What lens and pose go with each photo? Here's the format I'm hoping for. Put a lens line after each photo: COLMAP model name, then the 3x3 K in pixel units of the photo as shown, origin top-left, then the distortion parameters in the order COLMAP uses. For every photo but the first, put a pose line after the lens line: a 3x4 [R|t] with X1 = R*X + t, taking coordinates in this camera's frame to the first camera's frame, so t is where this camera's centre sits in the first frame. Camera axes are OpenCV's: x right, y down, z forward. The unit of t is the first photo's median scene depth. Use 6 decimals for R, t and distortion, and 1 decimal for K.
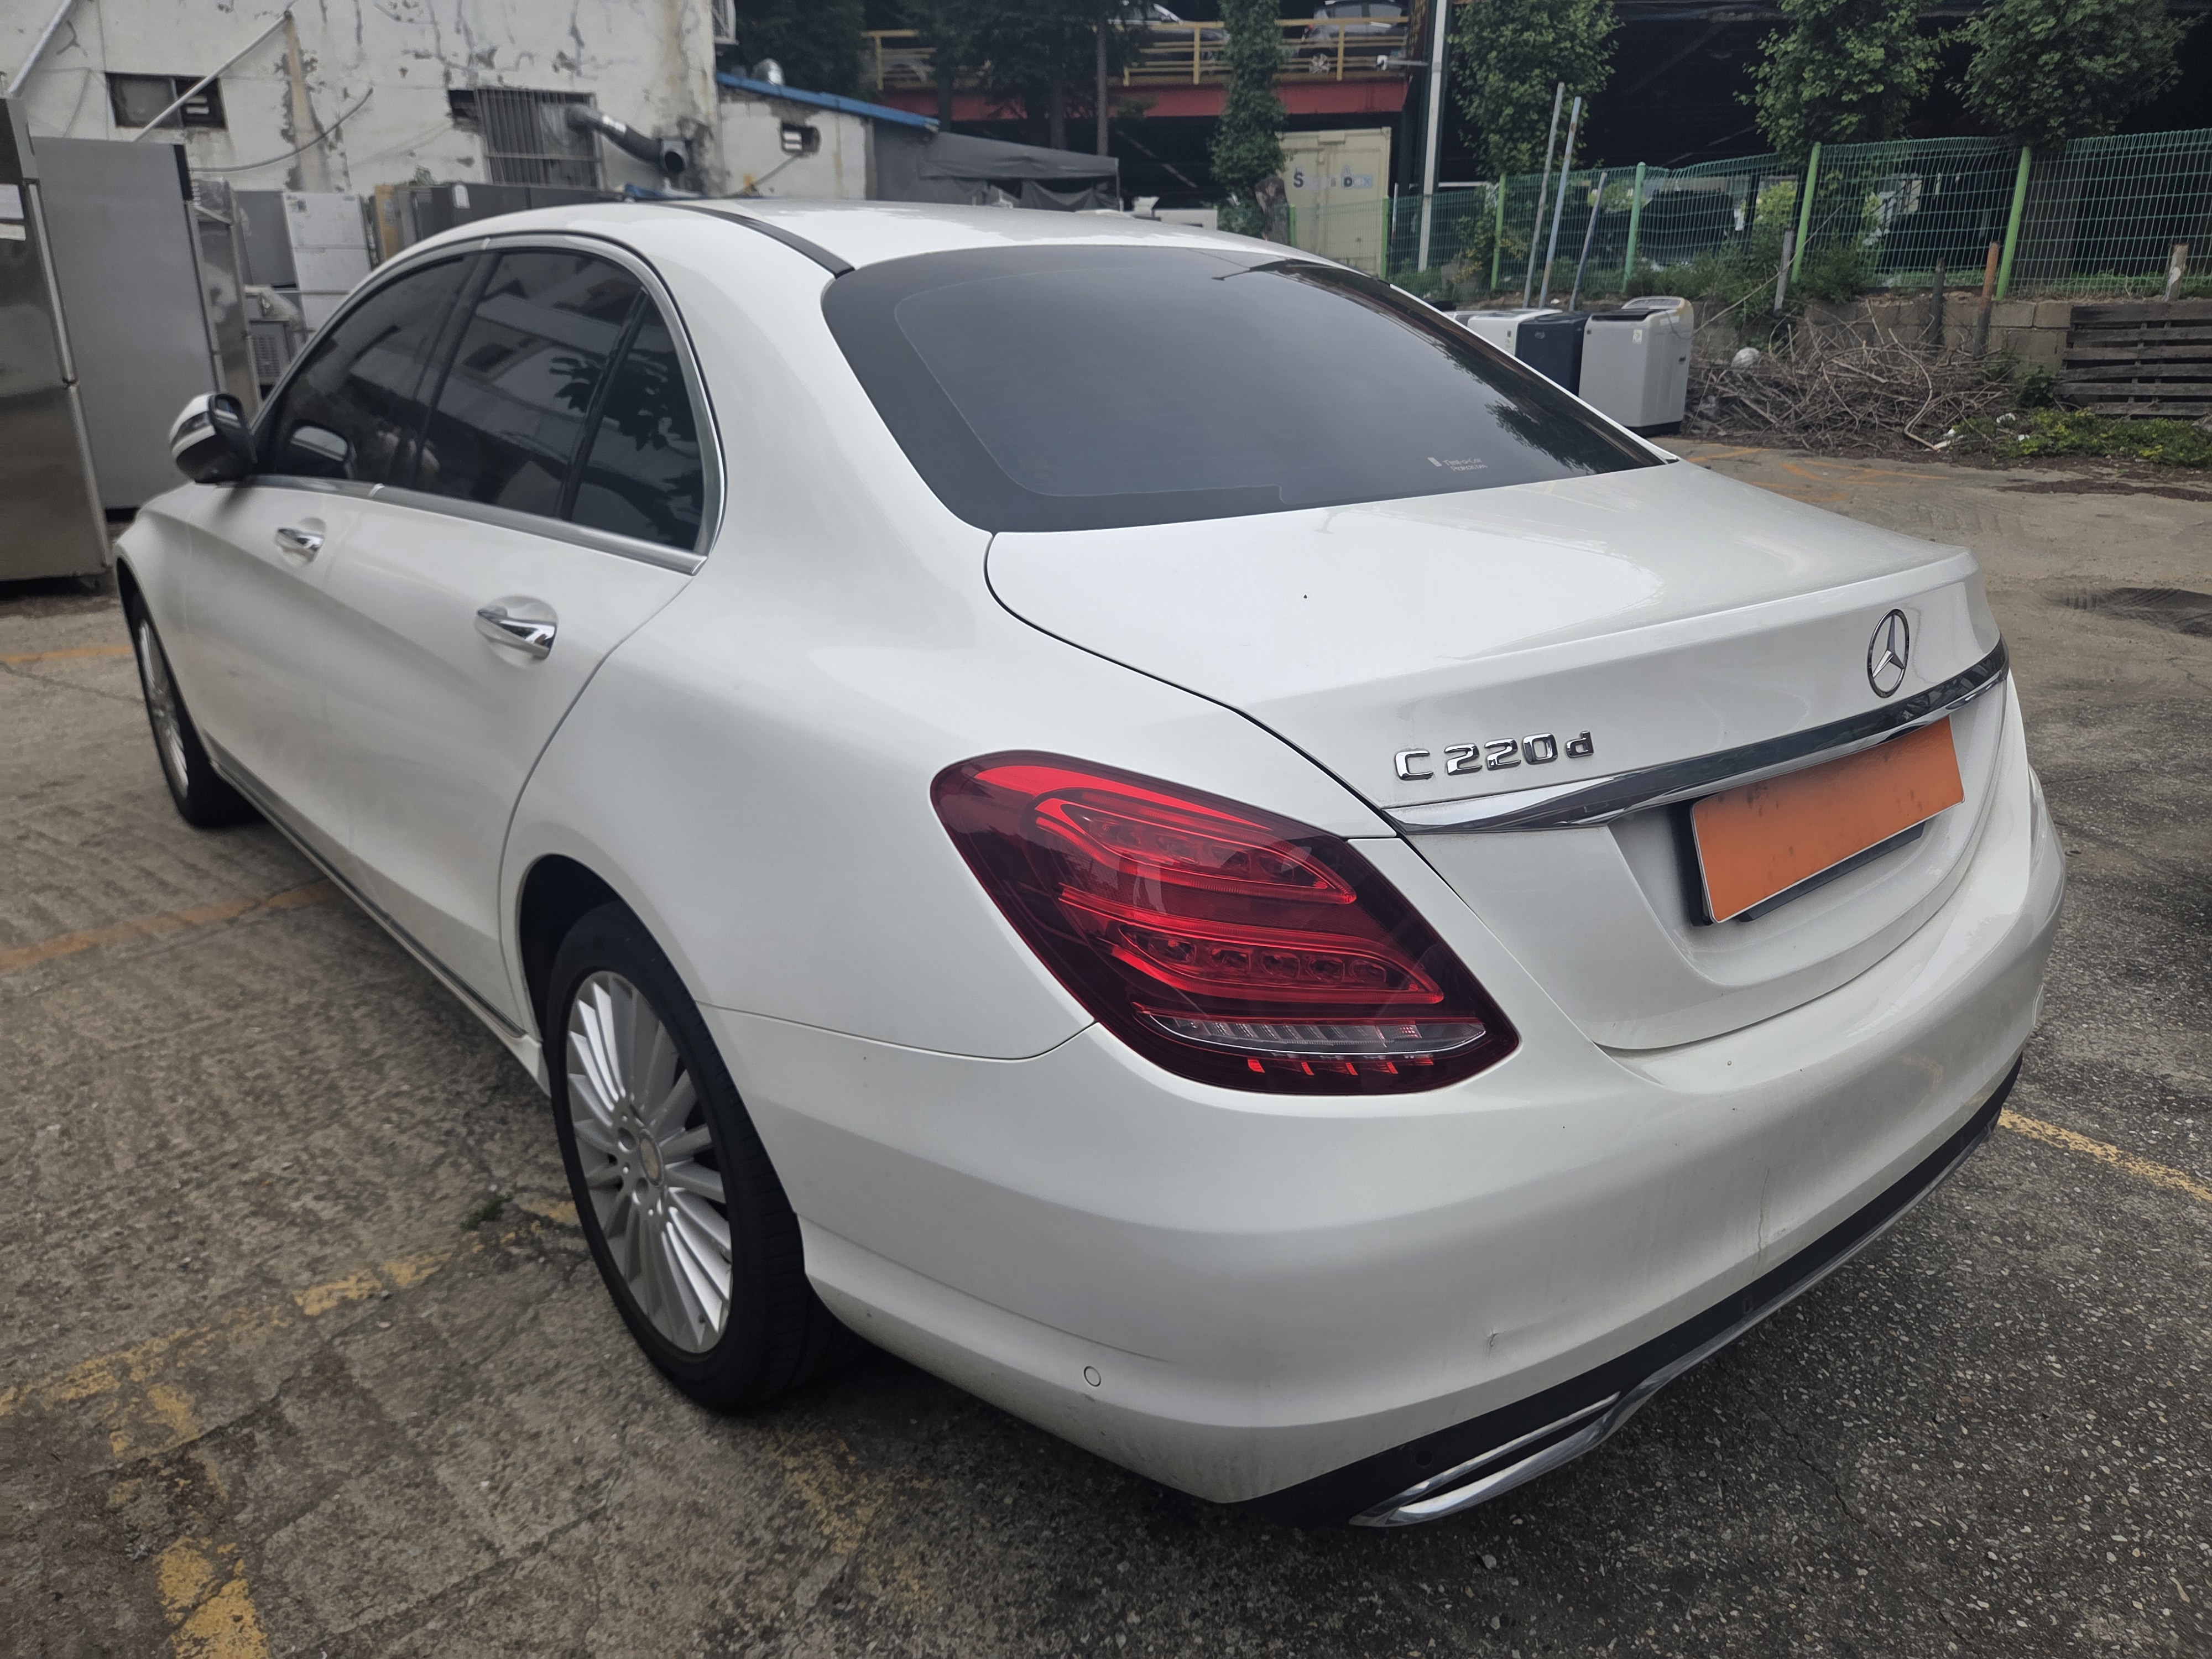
lens RADIAL K [[1500.3, 0, 1103.1], [0, 1500.3, 842.3], [0, 0, 1]] dist [0.049206, -0.045780]
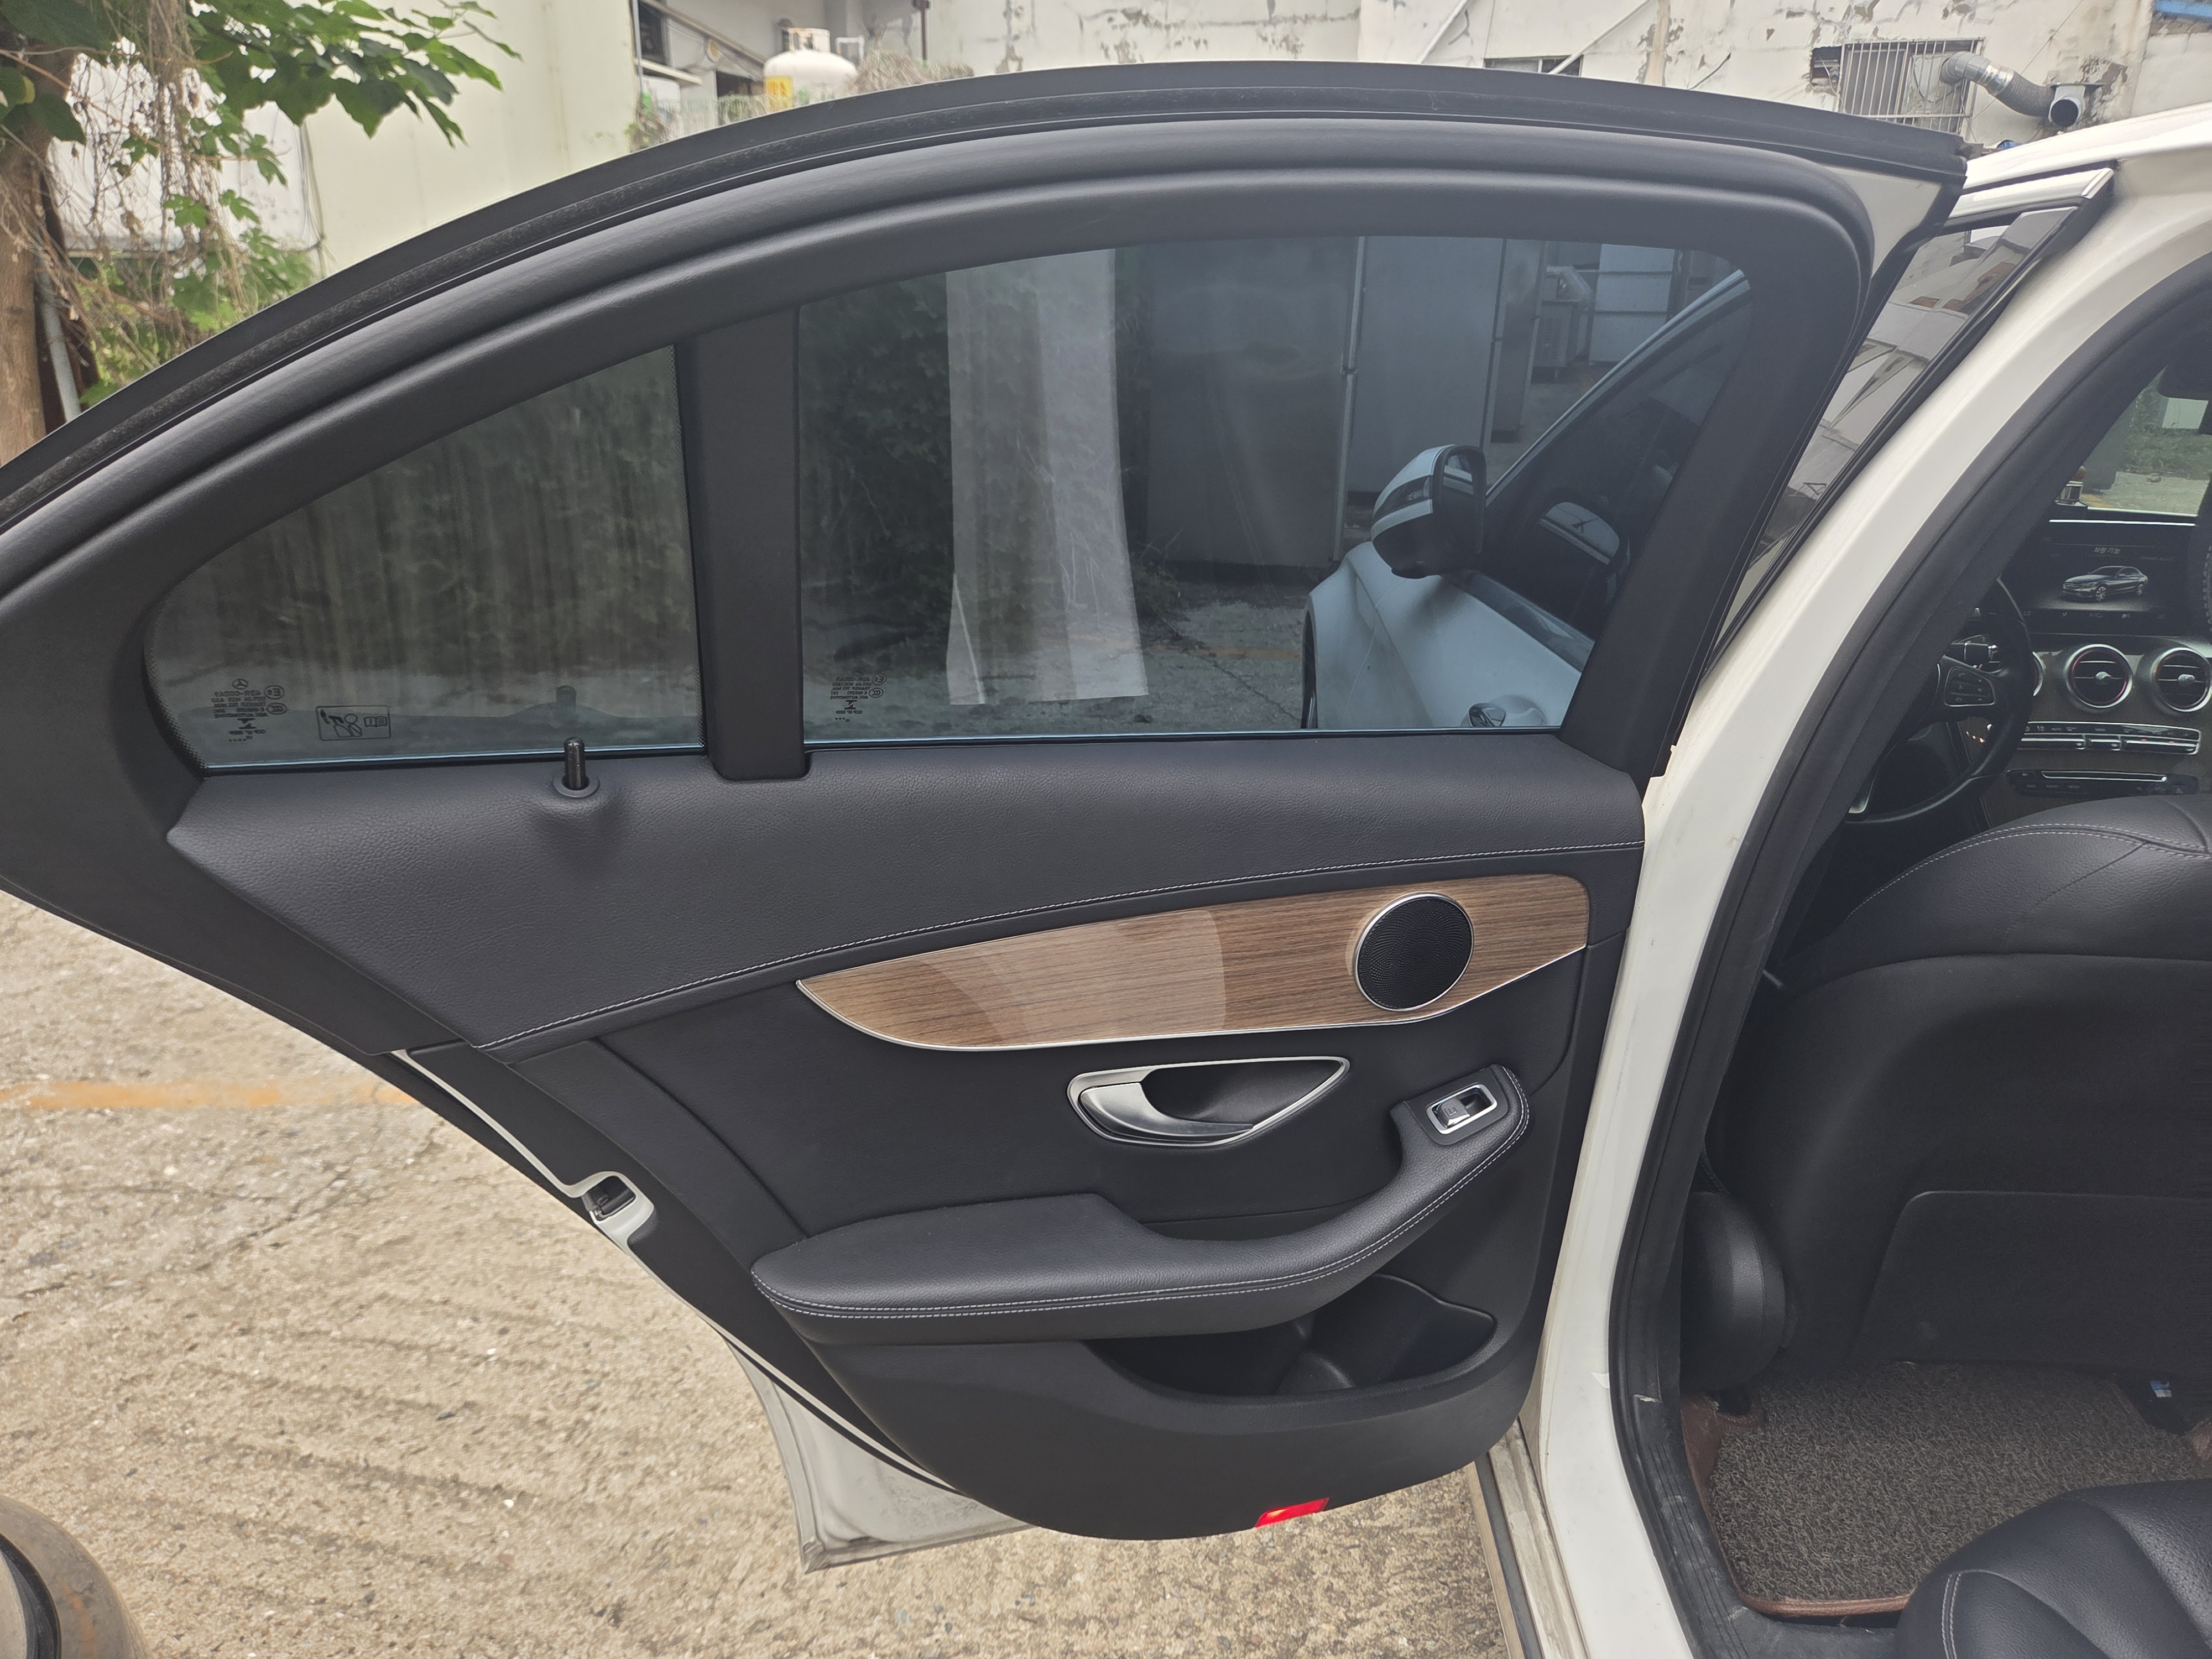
lens RADIAL K [[1500.3, 0, 1095.6], [0, 1500.3, 829.0], [0, 0, 1]] dist [0.049206, -0.045780]
pose [[0.723348, 0.248311, -0.644290, -0.048658], [-0.243578, 0.964877, 0.098399, -0.034253], [0.646094, 0.085759, 0.758425, 0.087317]]
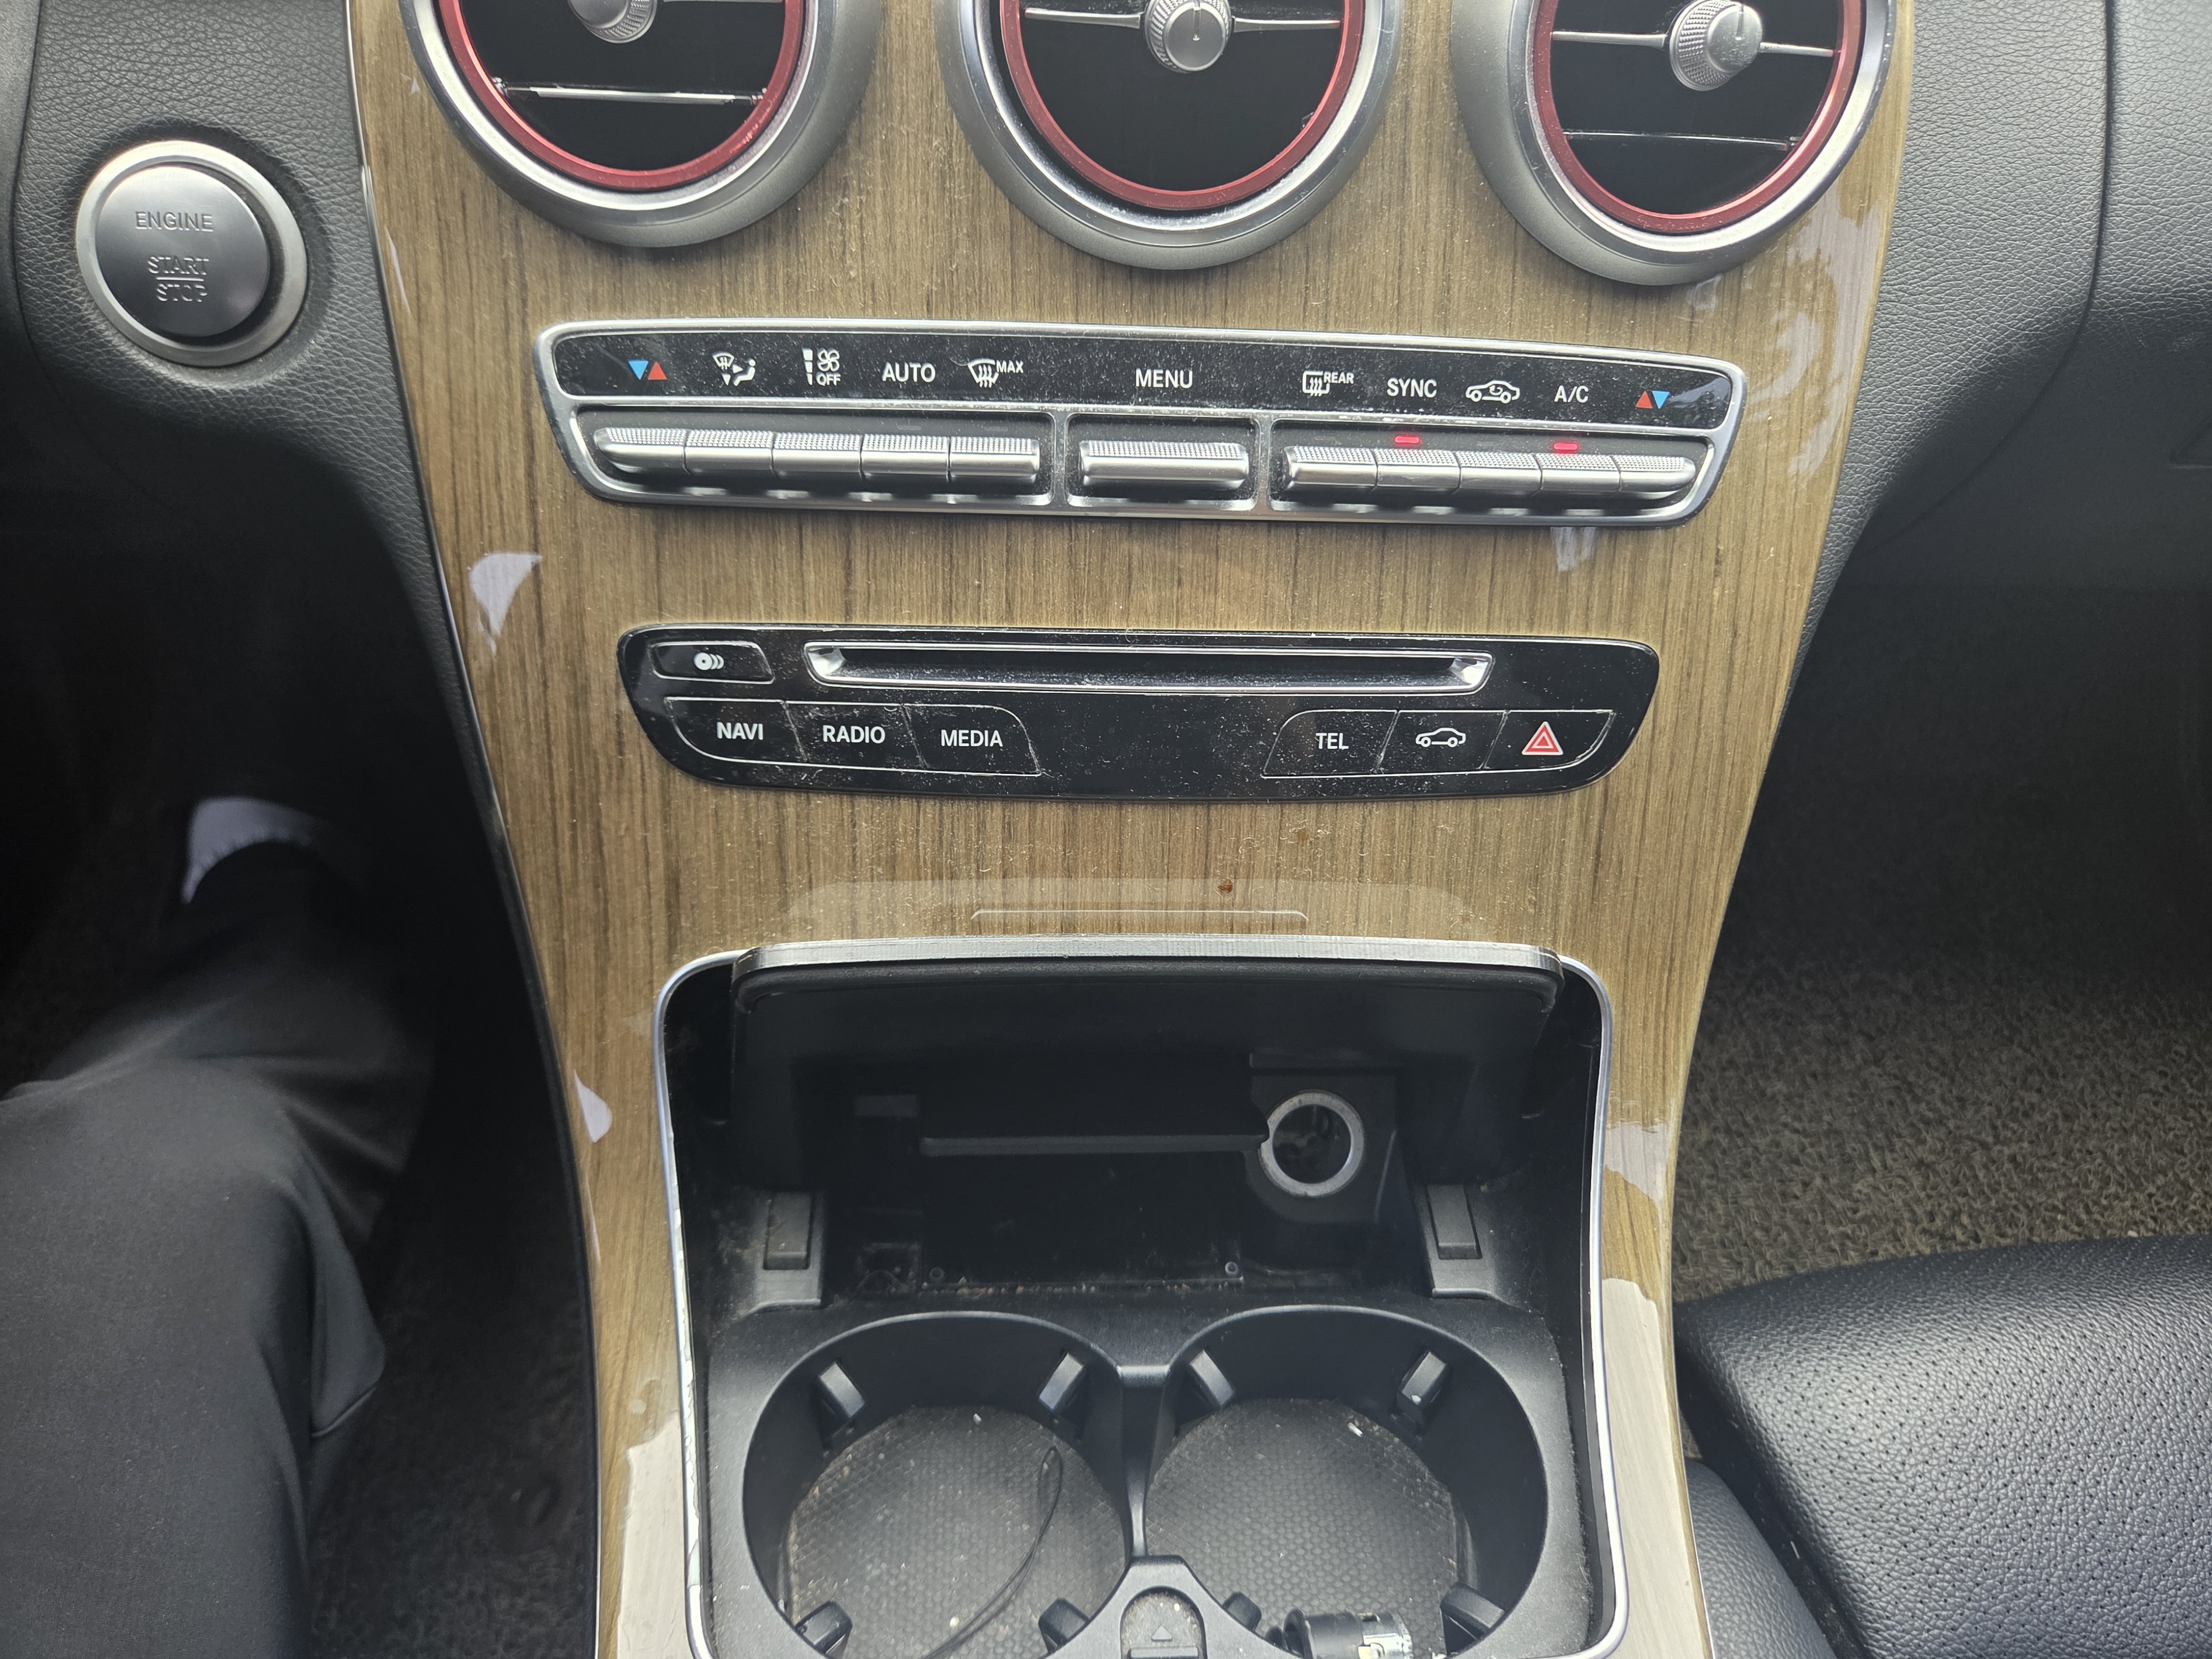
lens RADIAL K [[1500.3, 0, 1113.5], [0, 1500.3, 829.1], [0, 0, 1]] dist [0.049206, -0.045780]
pose [[0.787579, 0.470102, -0.398401, -0.062570], [-0.260618, 0.839974, 0.475943, -0.057266], [0.558388, -0.271012, 0.784063, 0.235061]]
